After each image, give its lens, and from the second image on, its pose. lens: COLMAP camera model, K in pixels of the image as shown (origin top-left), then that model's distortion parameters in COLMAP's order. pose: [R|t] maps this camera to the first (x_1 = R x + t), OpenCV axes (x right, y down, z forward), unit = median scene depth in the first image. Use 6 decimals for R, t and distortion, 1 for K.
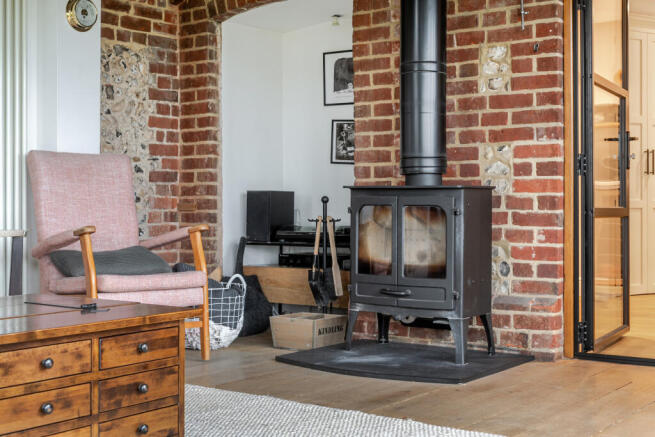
lens RADIAL K [[946.7, 0, 327.6], [0, 946.7, 217.4], [0, 0, 1]] dist [-0.015071, 0.000000]
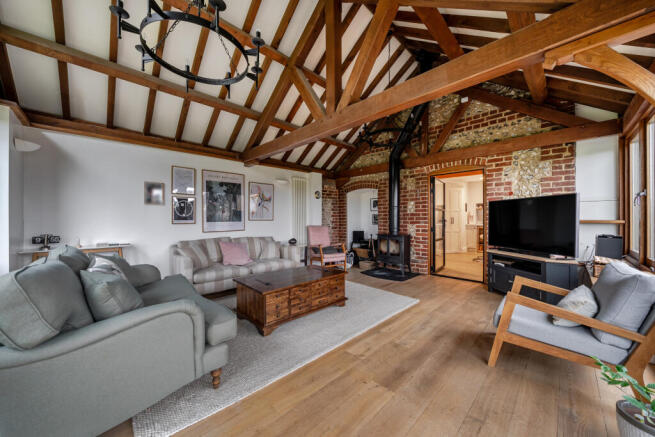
lens RADIAL K [[238.9, 0, 326.5], [0, 238.9, 219.4], [0, 0, 1]] dist [-0.000779, 0.000004]
pose [[0.984565, -0.000444, -0.175019, -0.015060], [0.002085, 0.999956, 0.009188, -0.109590], [0.175008, -0.009411, 0.984522, -0.149584]]
